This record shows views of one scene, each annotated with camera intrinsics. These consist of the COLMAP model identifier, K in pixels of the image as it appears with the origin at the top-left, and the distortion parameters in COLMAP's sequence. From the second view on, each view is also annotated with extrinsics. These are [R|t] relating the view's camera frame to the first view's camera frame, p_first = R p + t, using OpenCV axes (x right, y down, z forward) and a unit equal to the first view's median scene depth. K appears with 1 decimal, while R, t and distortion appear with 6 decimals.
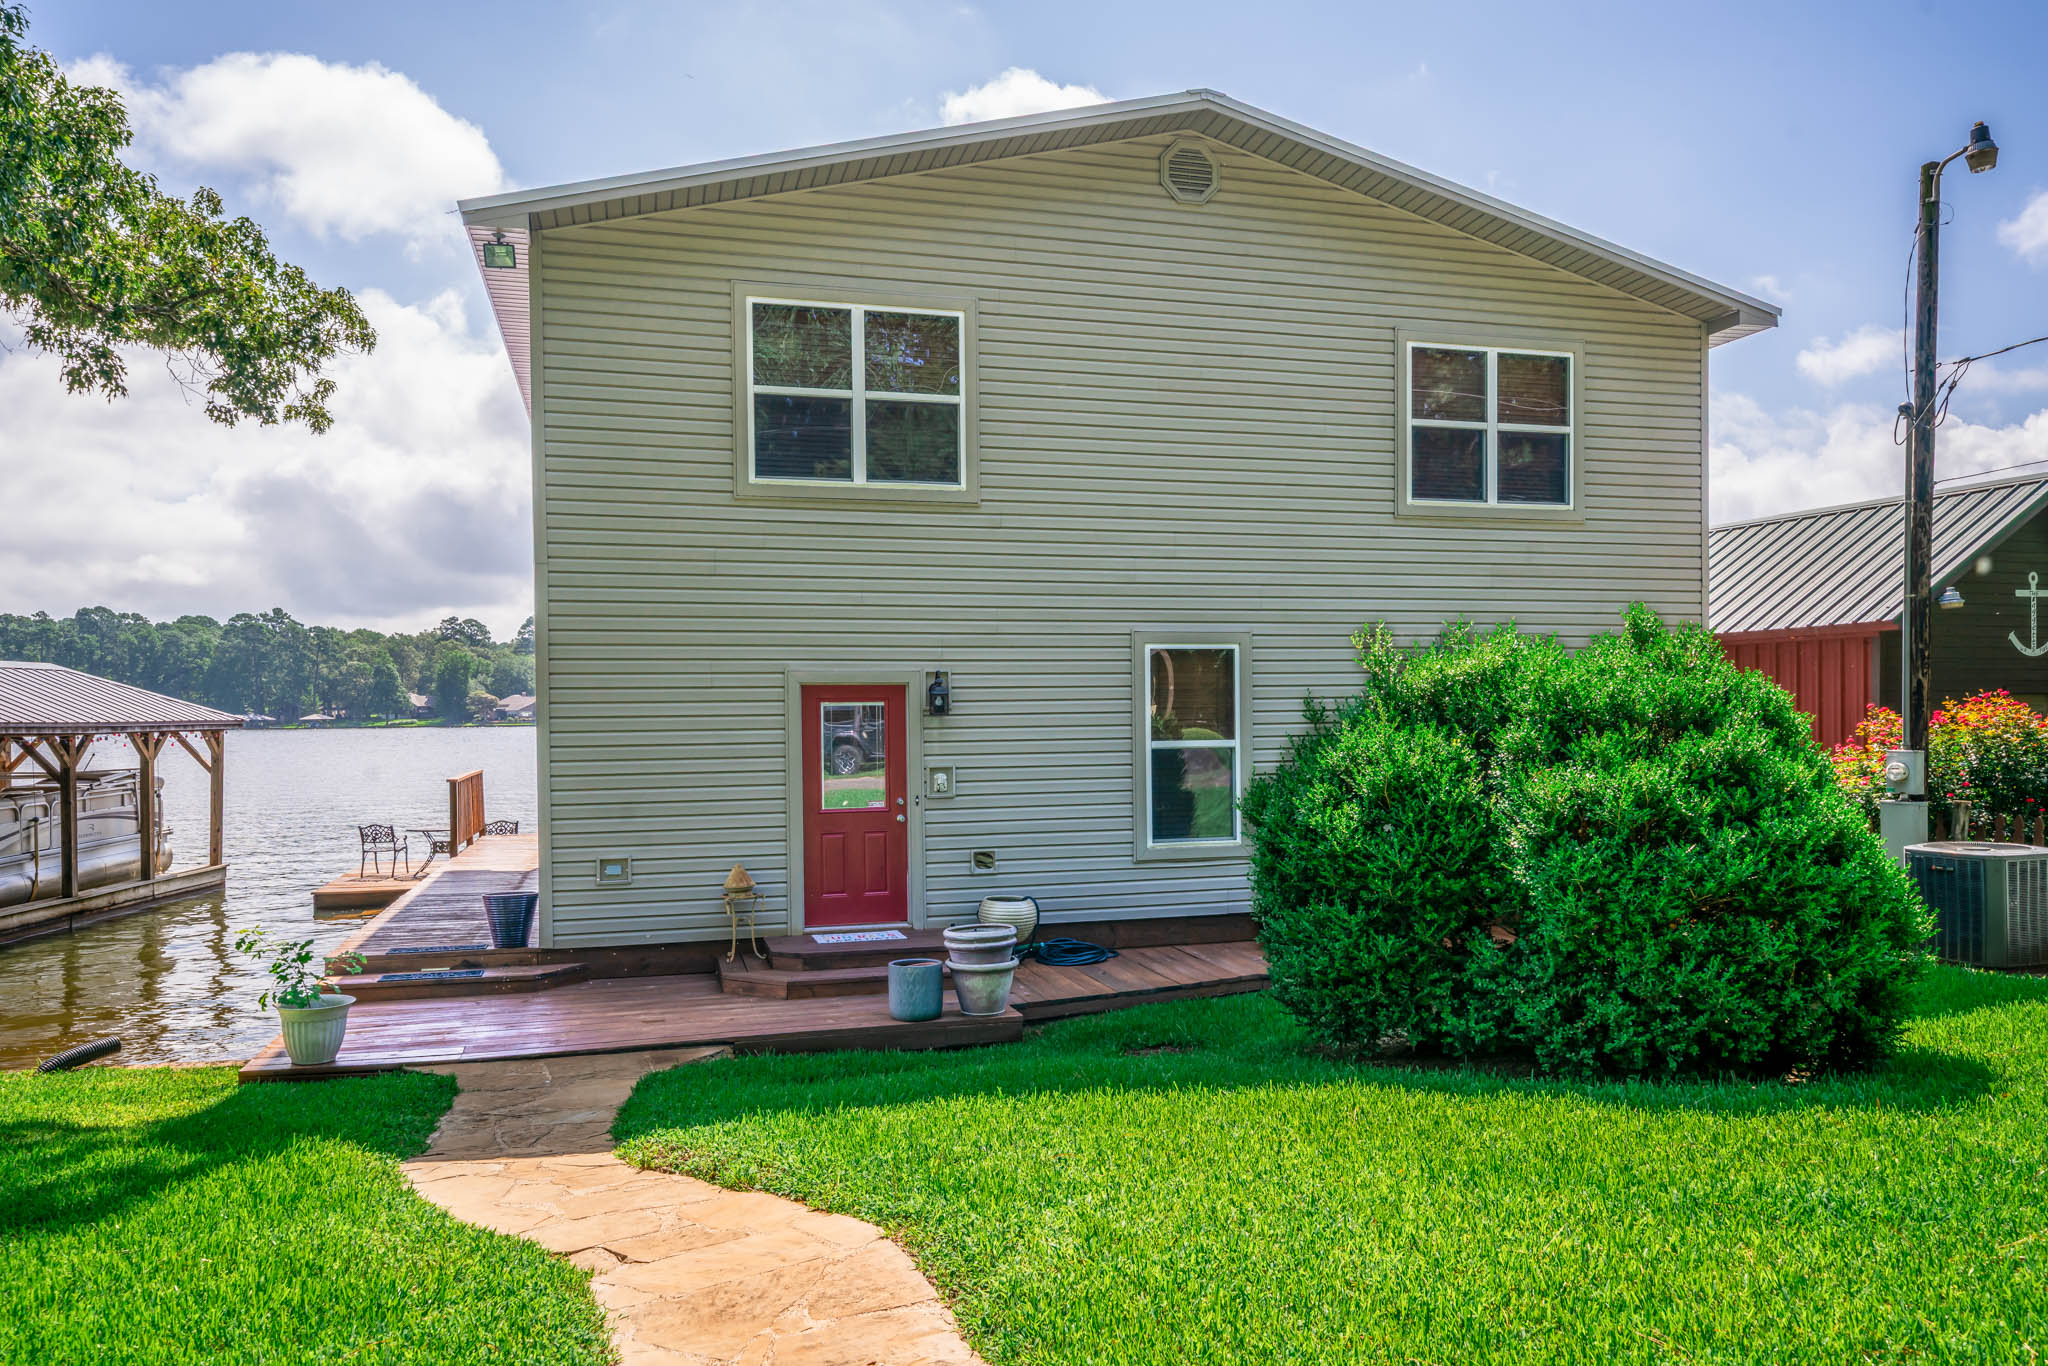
lens RADIAL K [[1388.4, 0, 1019.6], [0, 1388.4, 728.9], [0, 0, 1]] dist [0.001458, 0.001191]
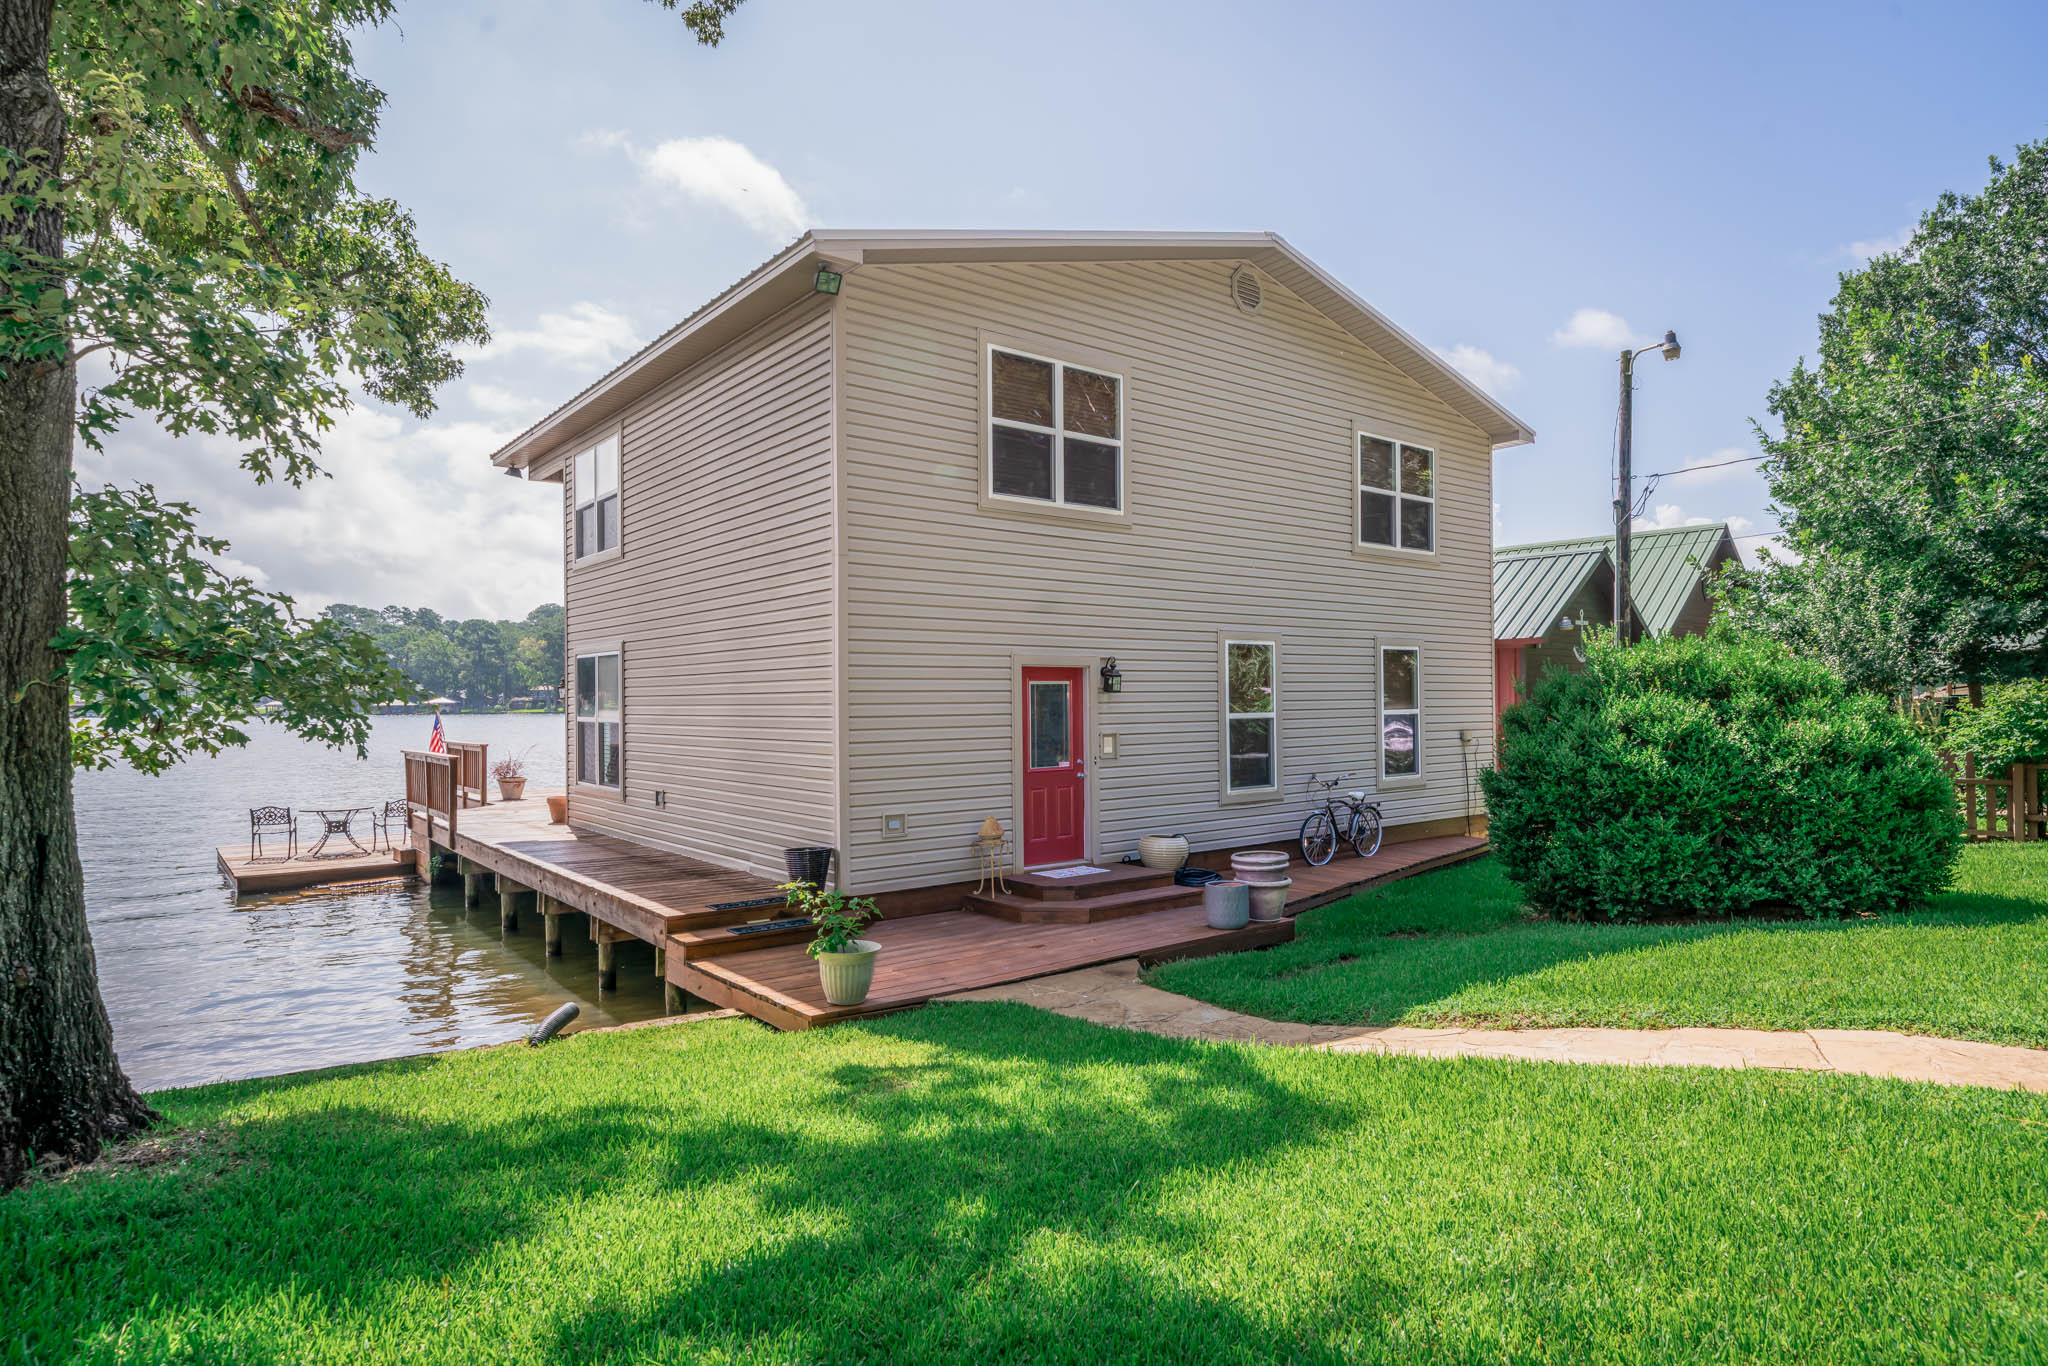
lens RADIAL K [[1120.1, 0, 1030.1], [0, 1120.1, 684.3], [0, 0, 1]] dist [0.000410, -0.000149]
pose [[0.923256, 0.008294, 0.384095, -0.512716], [0.002476, 0.999618, -0.027536, 0.010780], [-0.384177, 0.026374, 0.922883, 0.092712]]
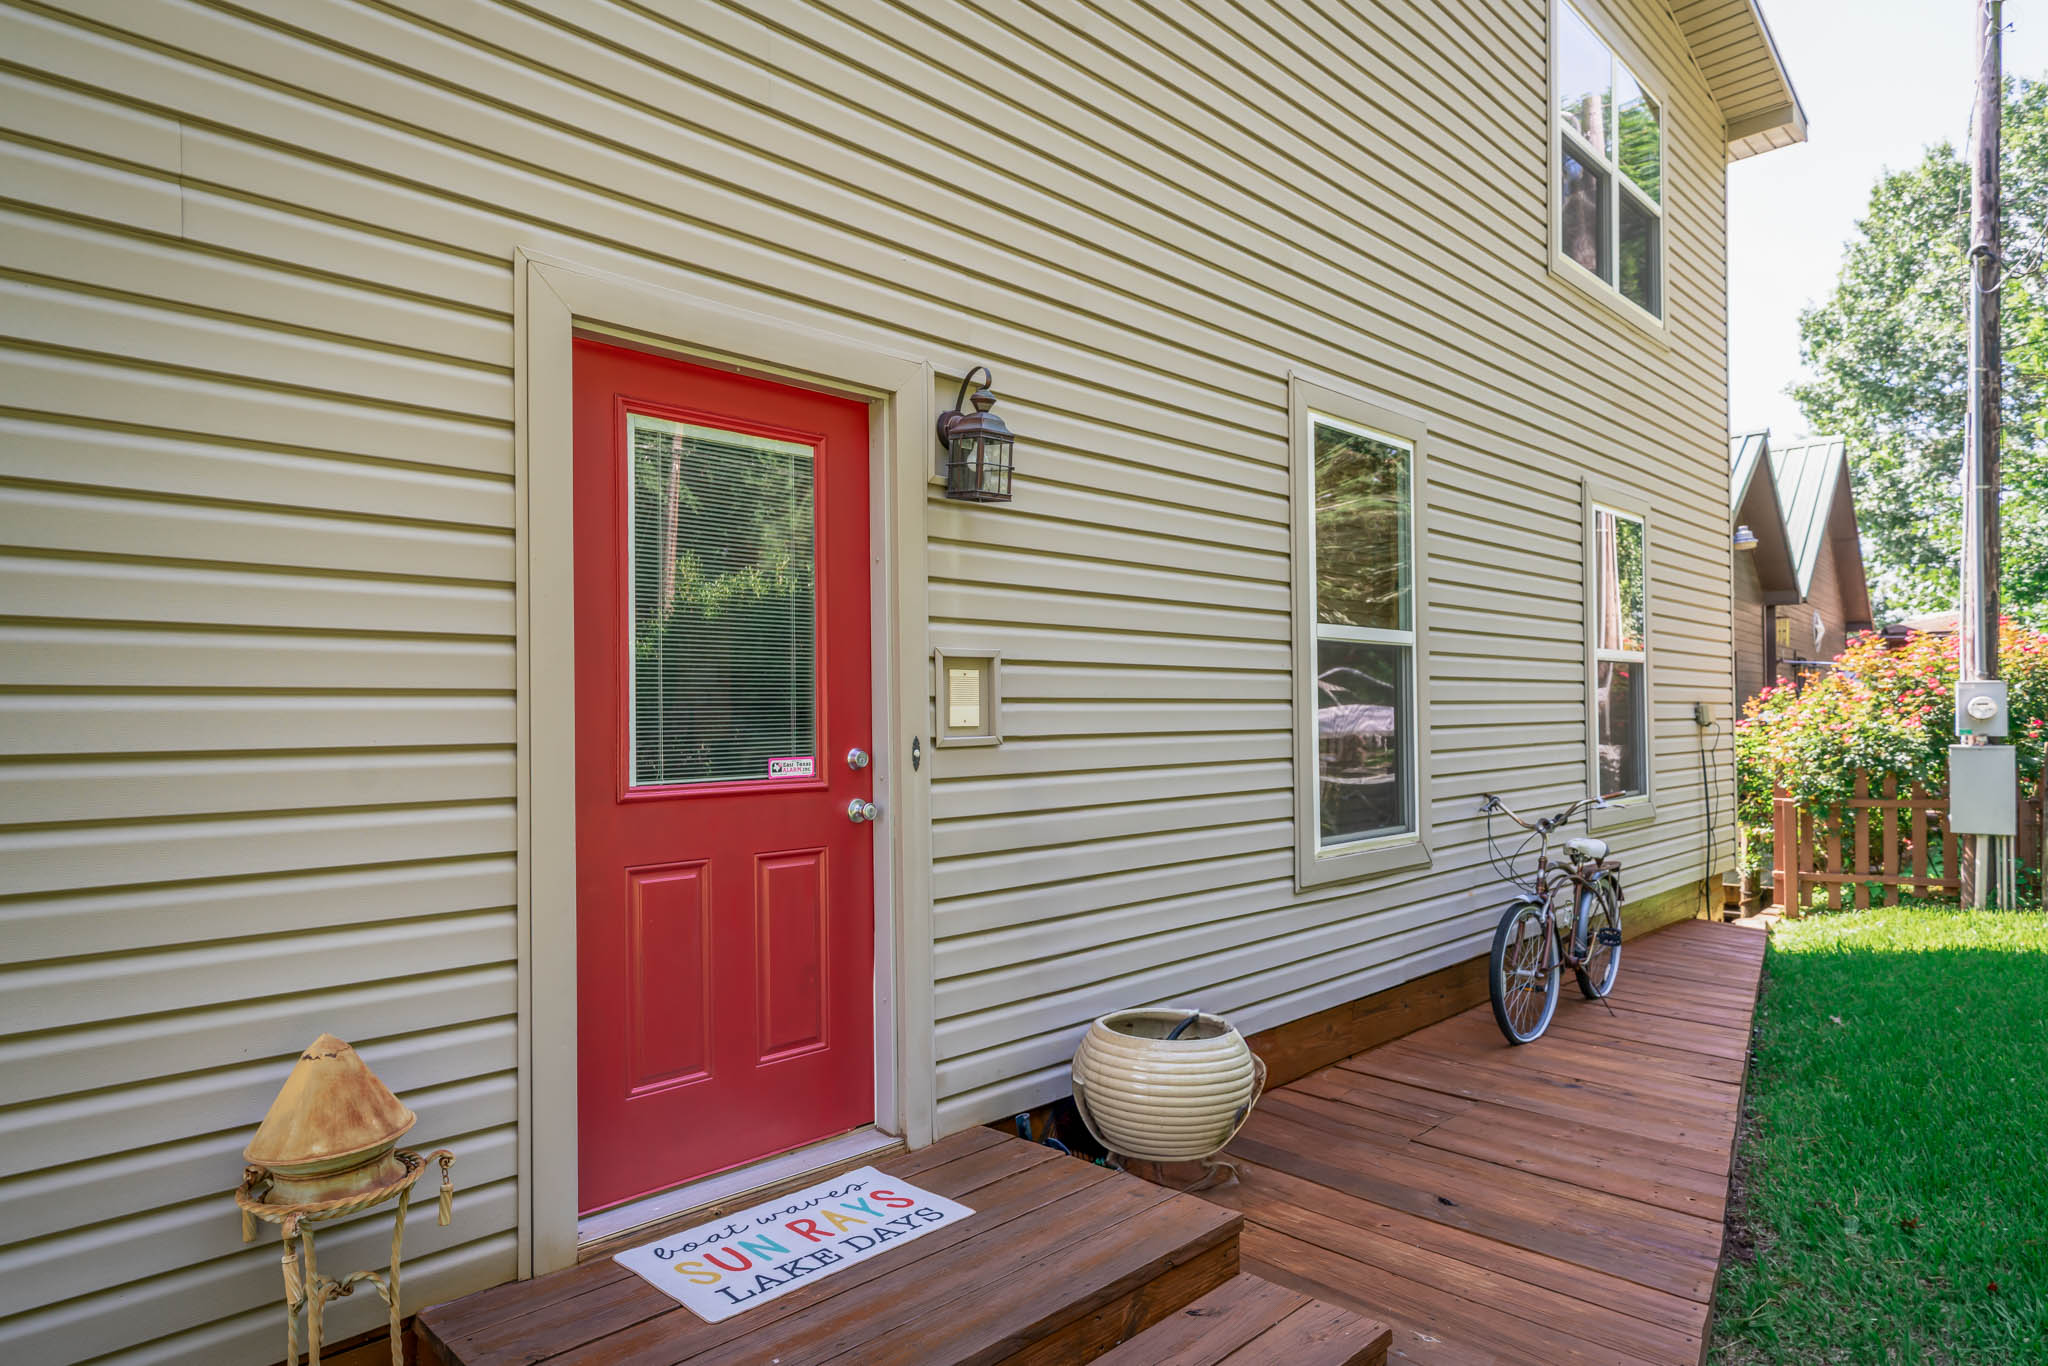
lens RADIAL K [[1189.5, 0, 1025.4], [0, 1189.5, 685.5], [0, 0, 1]] dist [-0.005394, -0.000574]
pose [[0.874846, 0.015602, 0.484150, -0.187117], [0.003723, 0.999235, -0.038928, 0.046513], [-0.484387, 0.035858, 0.874119, 0.737790]]
